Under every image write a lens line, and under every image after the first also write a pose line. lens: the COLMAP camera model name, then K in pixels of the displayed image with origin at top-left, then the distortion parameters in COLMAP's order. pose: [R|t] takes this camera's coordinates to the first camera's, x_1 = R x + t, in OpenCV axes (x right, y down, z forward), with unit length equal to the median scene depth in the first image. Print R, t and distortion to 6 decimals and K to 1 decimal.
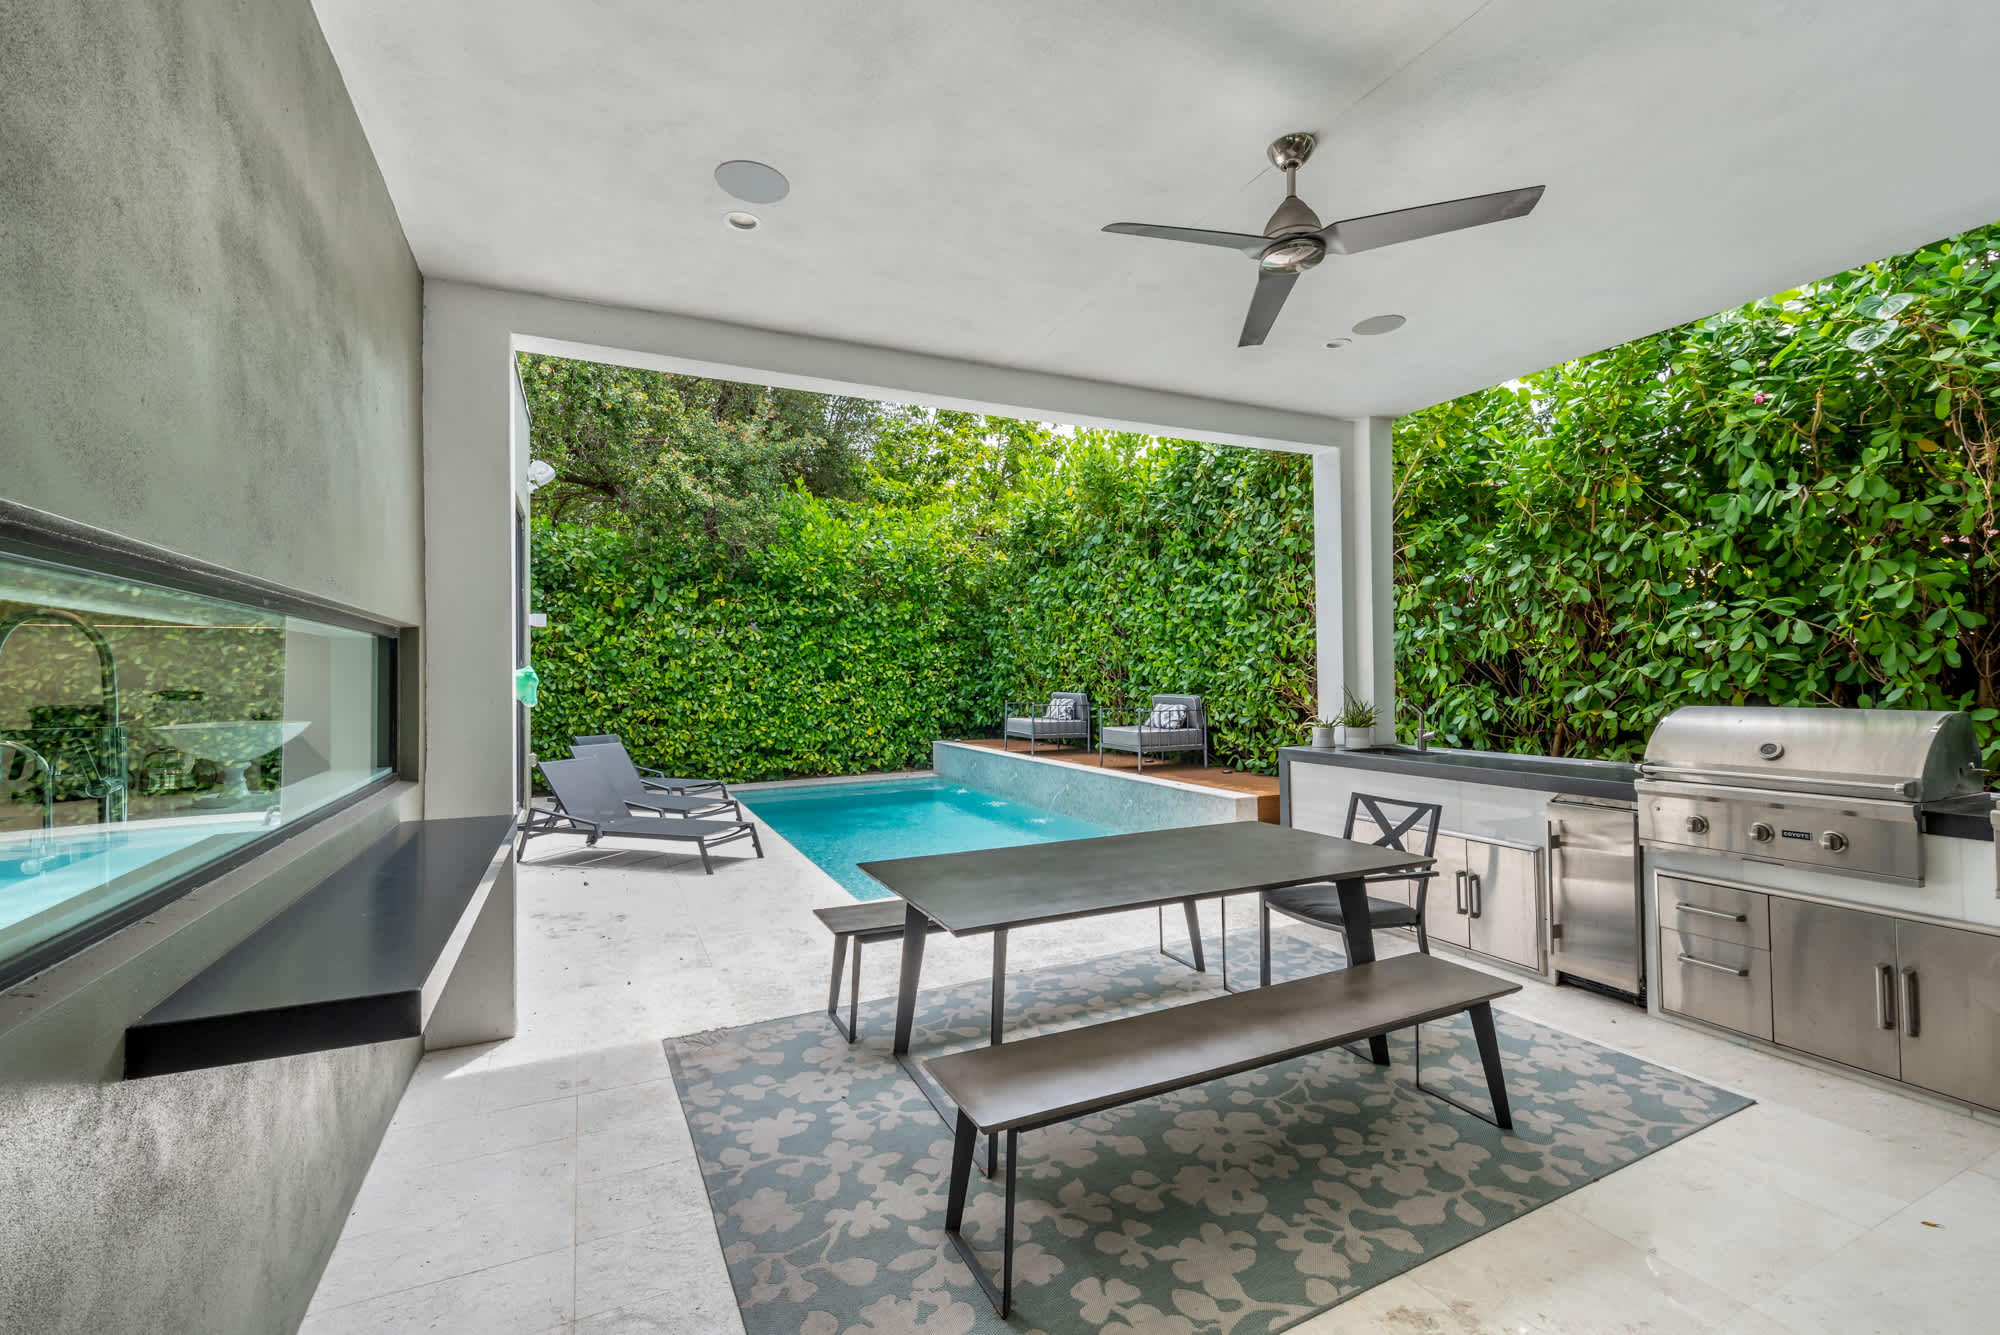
lens RADIAL K [[865.1, 0, 1020.8], [0, 865.1, 667.1], [0, 0, 1]] dist [0.017219, -0.004183]
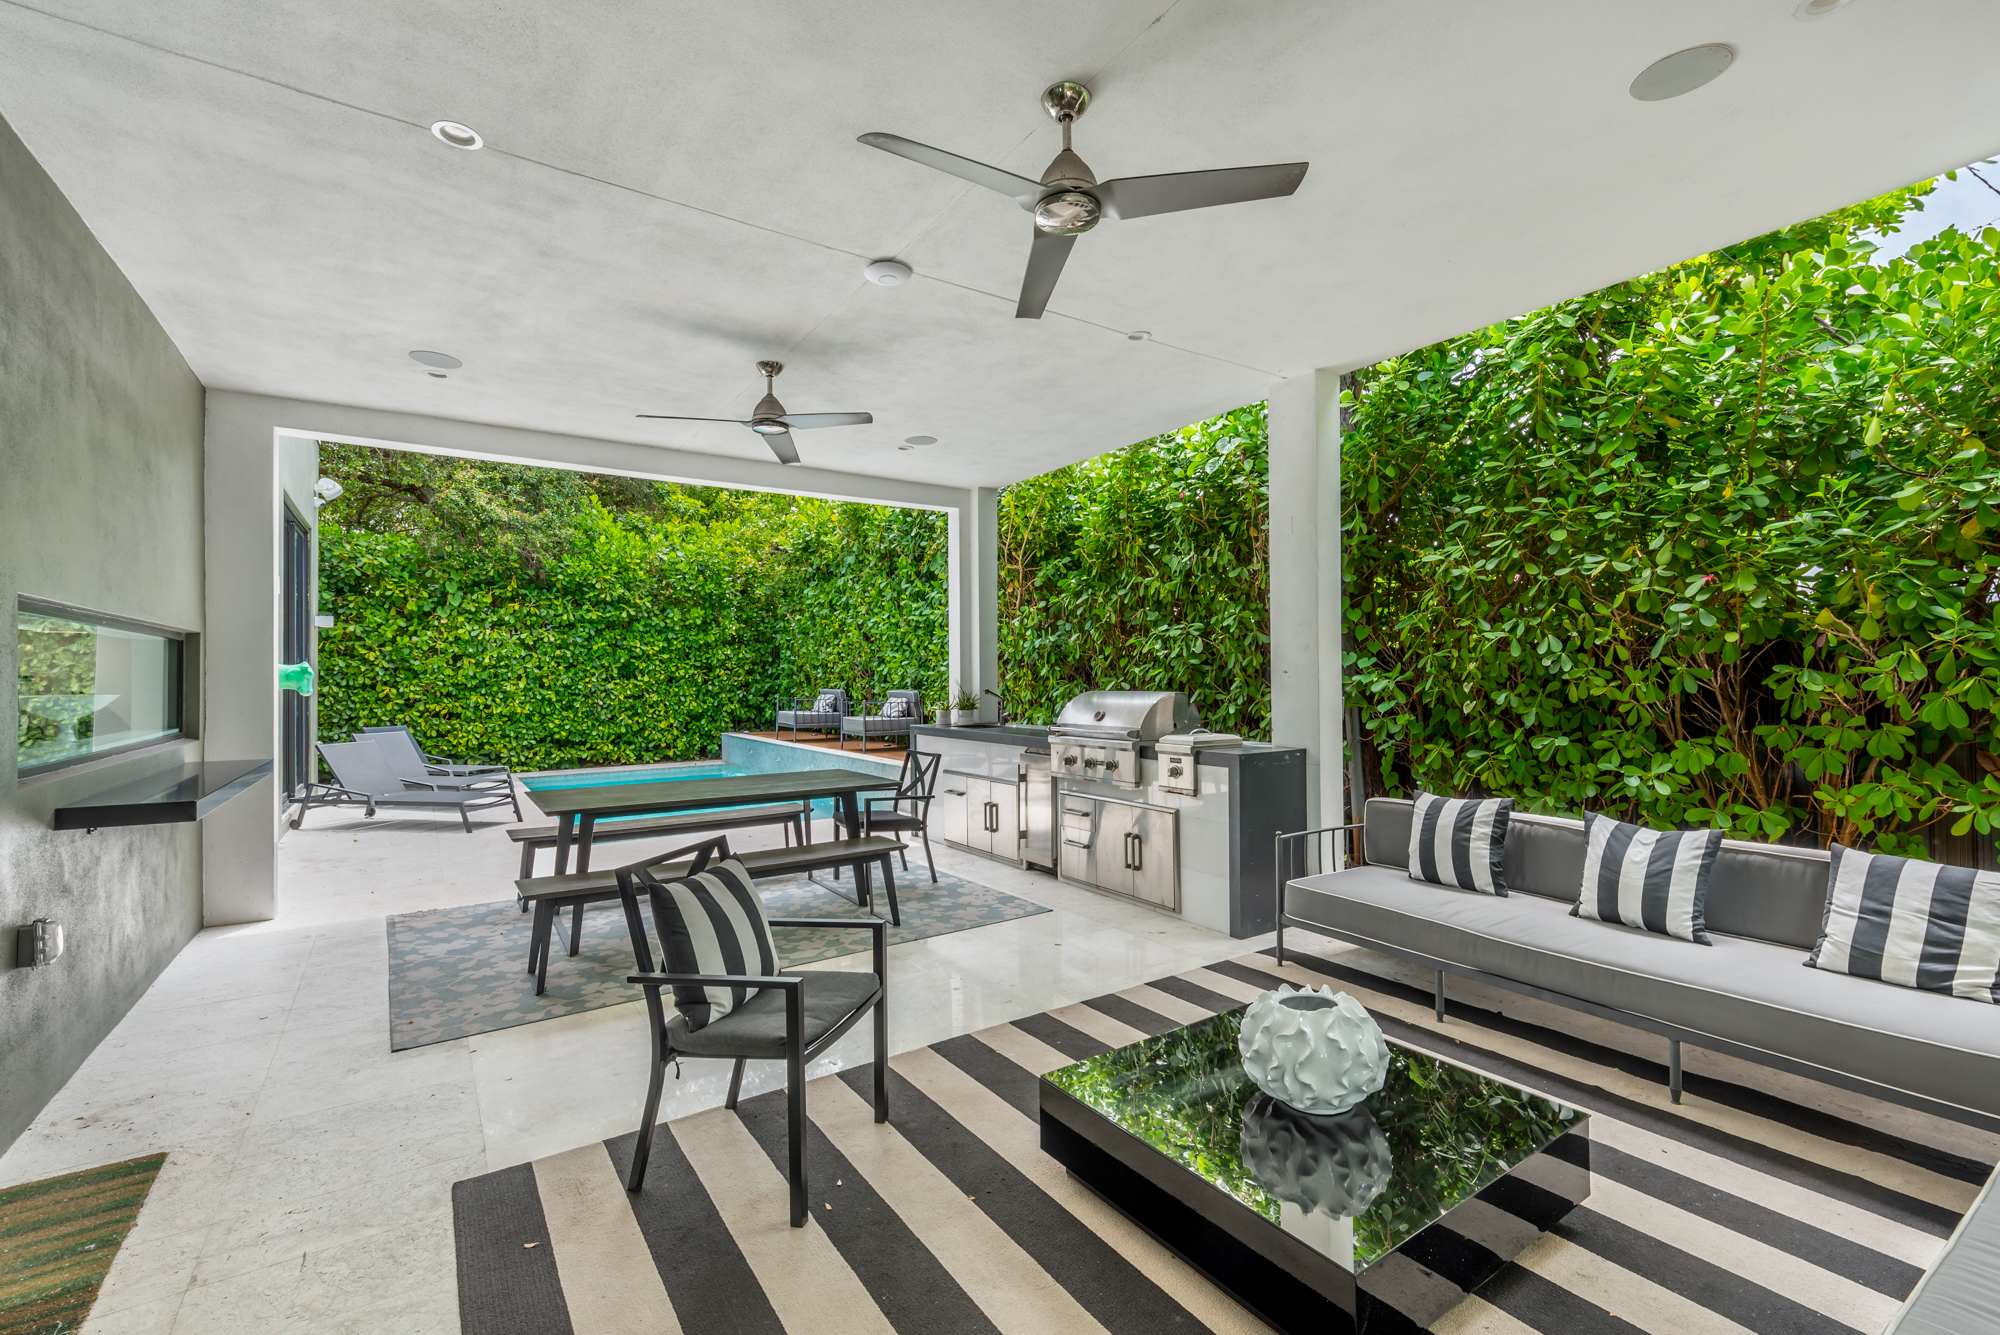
lens RADIAL K [[865.1, 0, 1017.1], [0, 865.1, 670.7], [0, 0, 1]] dist [0.017219, -0.004183]
pose [[0.989782, 0.005943, 0.142463, 0.168611], [-0.006039, 0.999982, 0.000238, 0.003268], [-0.142459, -0.001095, 0.989800, -0.239162]]
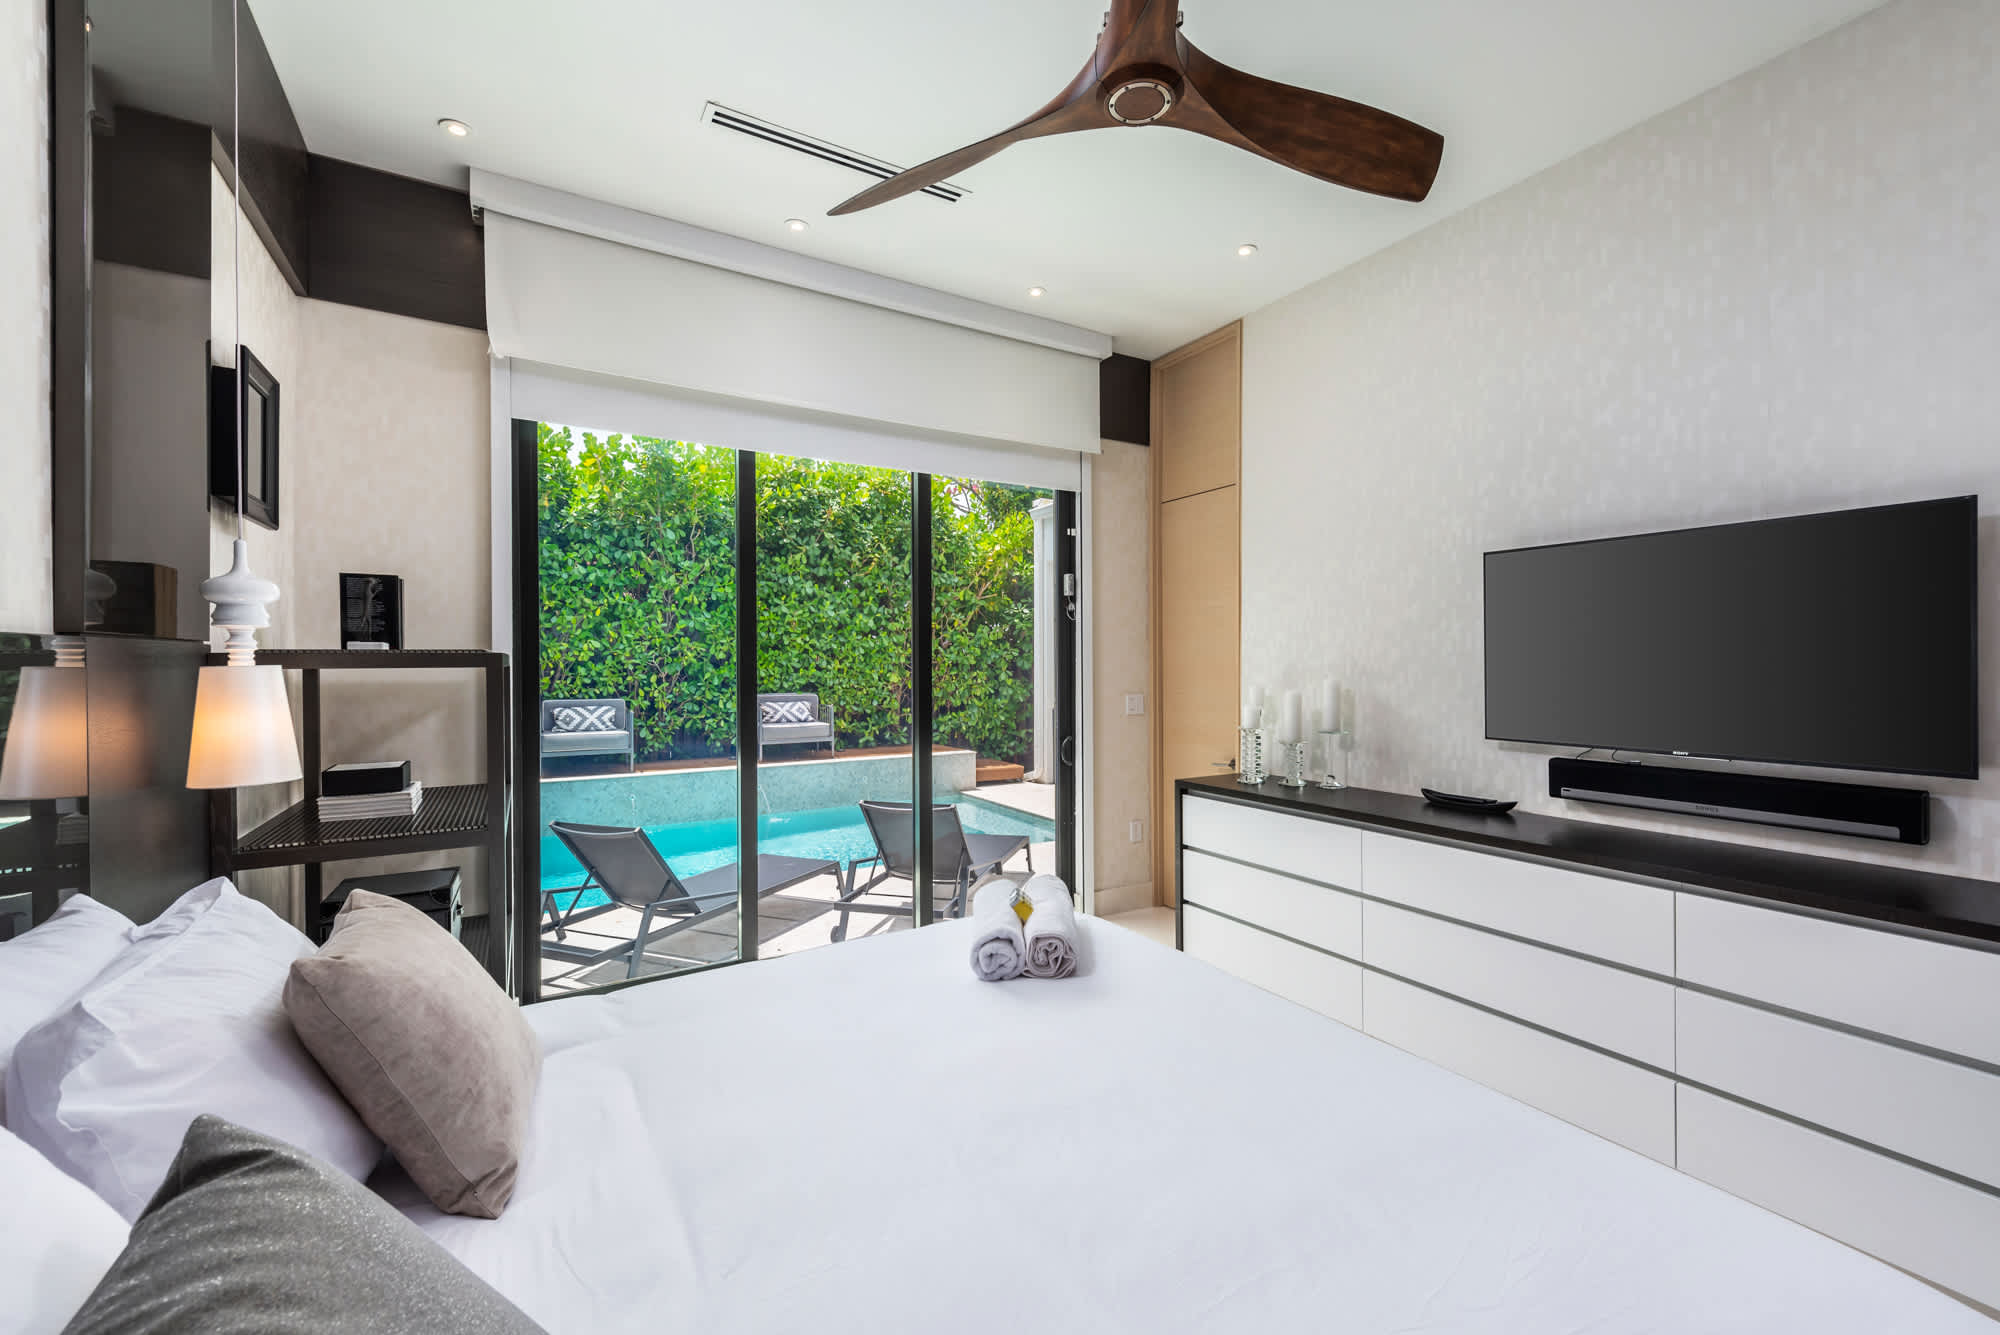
lens RADIAL K [[829.6, 0, 1018.9], [0, 829.6, 667.2], [0, 0, 1]] dist [0.014322, -0.001225]
pose [[-0.077151, 0.003899, 0.997012, -0.981875], [-0.003190, 0.999986, -0.004158, -0.000005], [-0.997014, -0.003502, -0.077137, 0.793164]]
